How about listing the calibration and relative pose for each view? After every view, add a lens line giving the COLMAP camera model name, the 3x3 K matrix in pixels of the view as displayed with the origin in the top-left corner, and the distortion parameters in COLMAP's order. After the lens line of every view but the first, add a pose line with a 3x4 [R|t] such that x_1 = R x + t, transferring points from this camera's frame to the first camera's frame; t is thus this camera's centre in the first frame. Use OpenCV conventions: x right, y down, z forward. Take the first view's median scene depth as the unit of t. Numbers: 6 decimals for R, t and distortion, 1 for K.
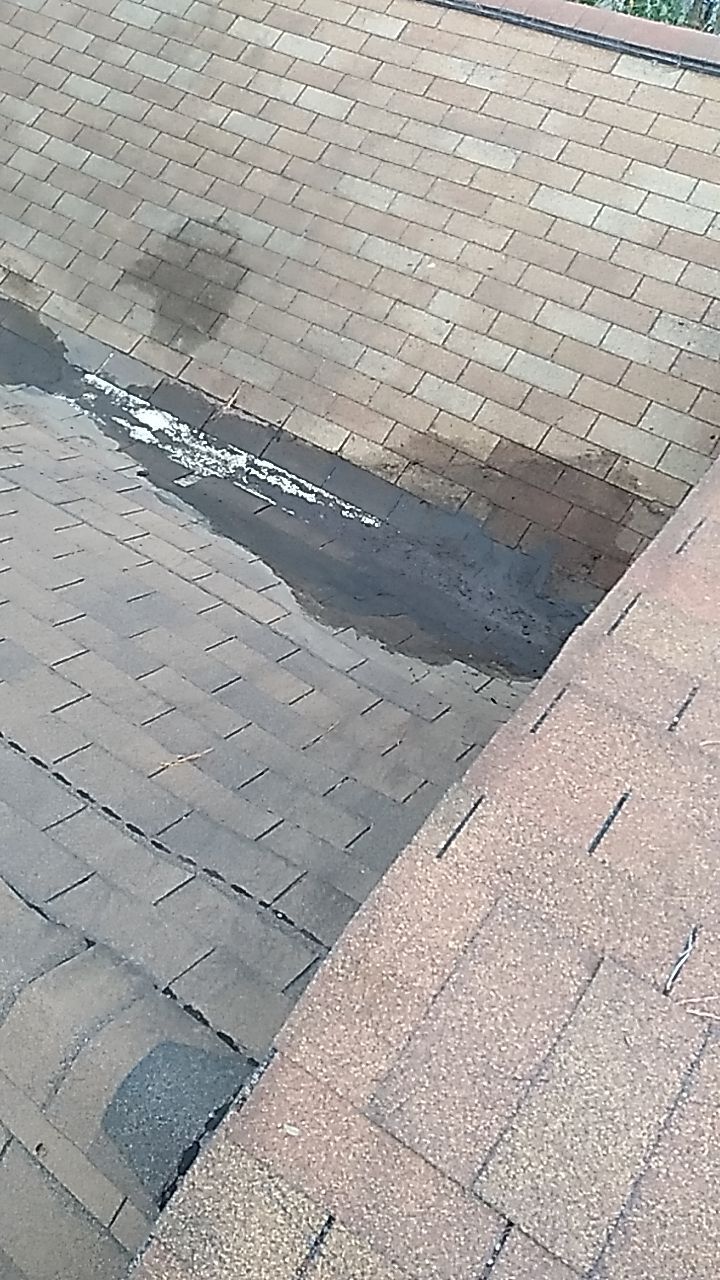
lens RADIAL K [[1008.2, 0, 356.5], [0, 1008.2, 647.5], [0, 0, 1]] dist [0.056462, -0.103541]
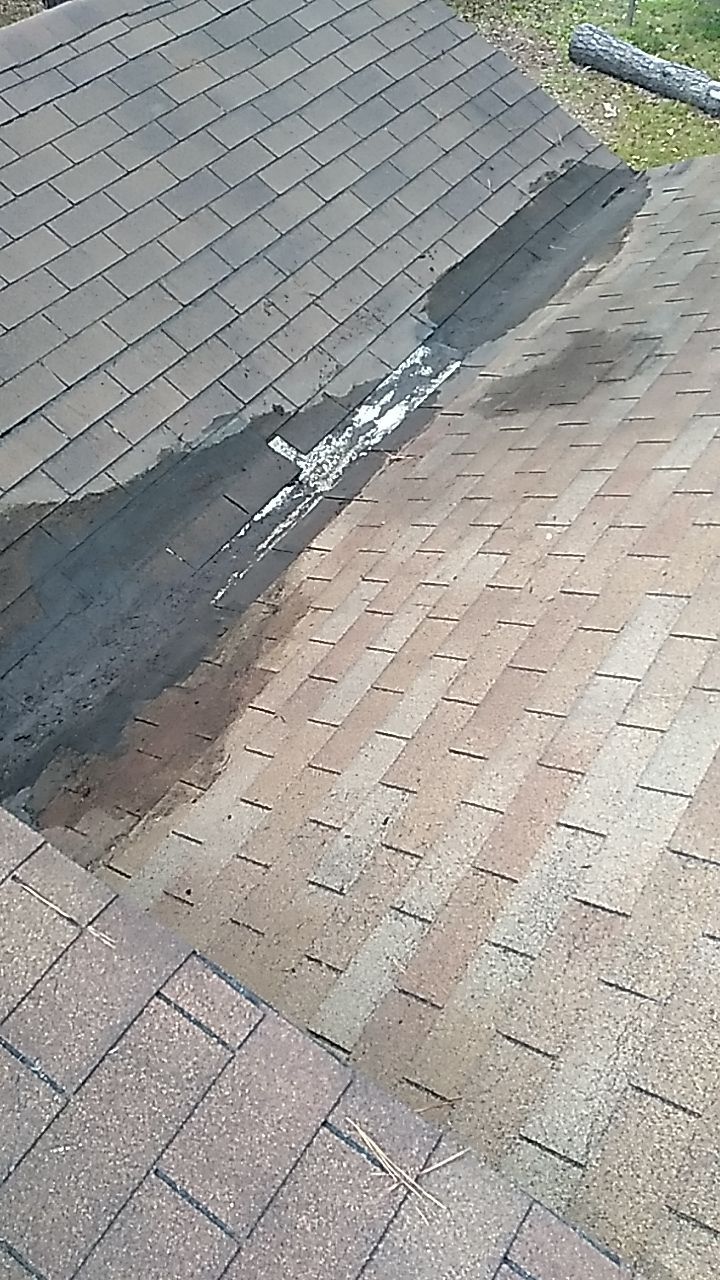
lens RADIAL K [[1008.2, 0, 350.1], [0, 1008.2, 646.4], [0, 0, 1]] dist [0.056462, -0.103541]
pose [[0.015115, 0.763556, -0.645564, 0.569149], [-0.756594, 0.430842, 0.491874, -0.580005], [0.653710, 0.480996, 0.584214, 0.560827]]
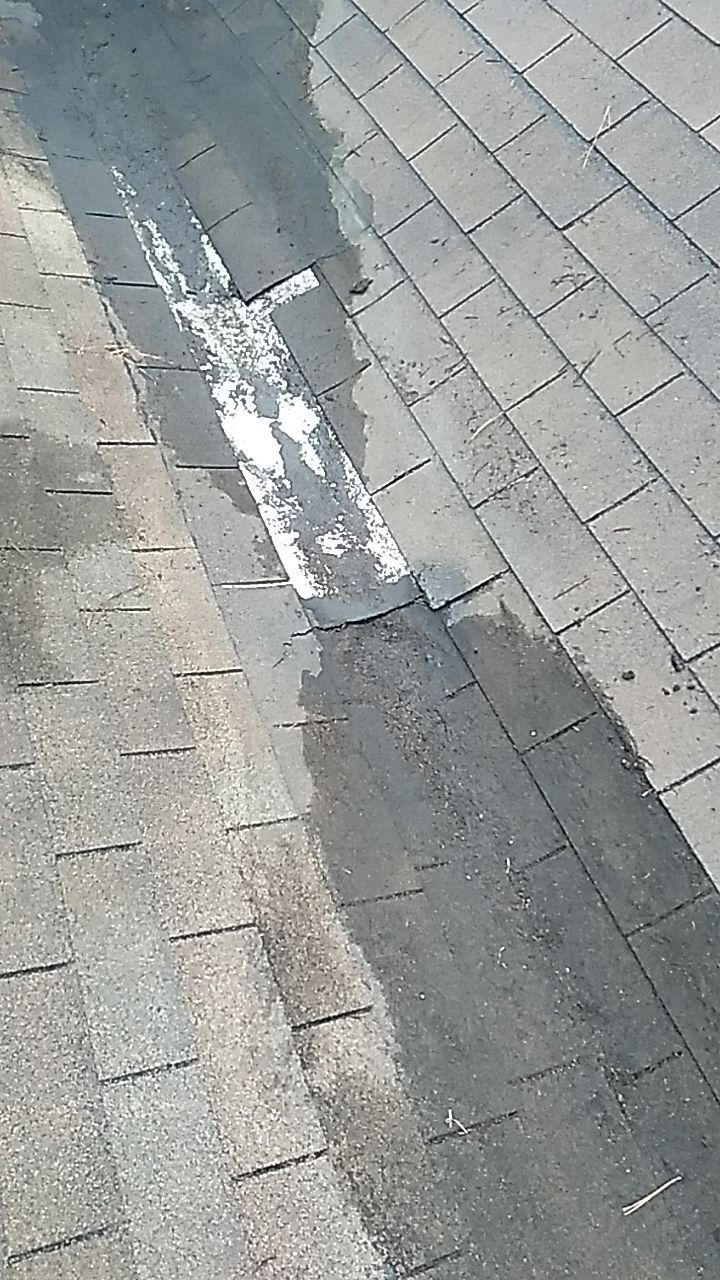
lens RADIAL K [[1008.2, 0, 331.9], [0, 1008.2, 597.8], [0, 0, 1]] dist [0.056462, -0.103541]
pose [[-0.827682, -0.420504, 0.371644, -0.456525], [0.467103, -0.149135, 0.871535, -0.659895], [-0.311059, 0.894950, 0.319855, 0.938954]]
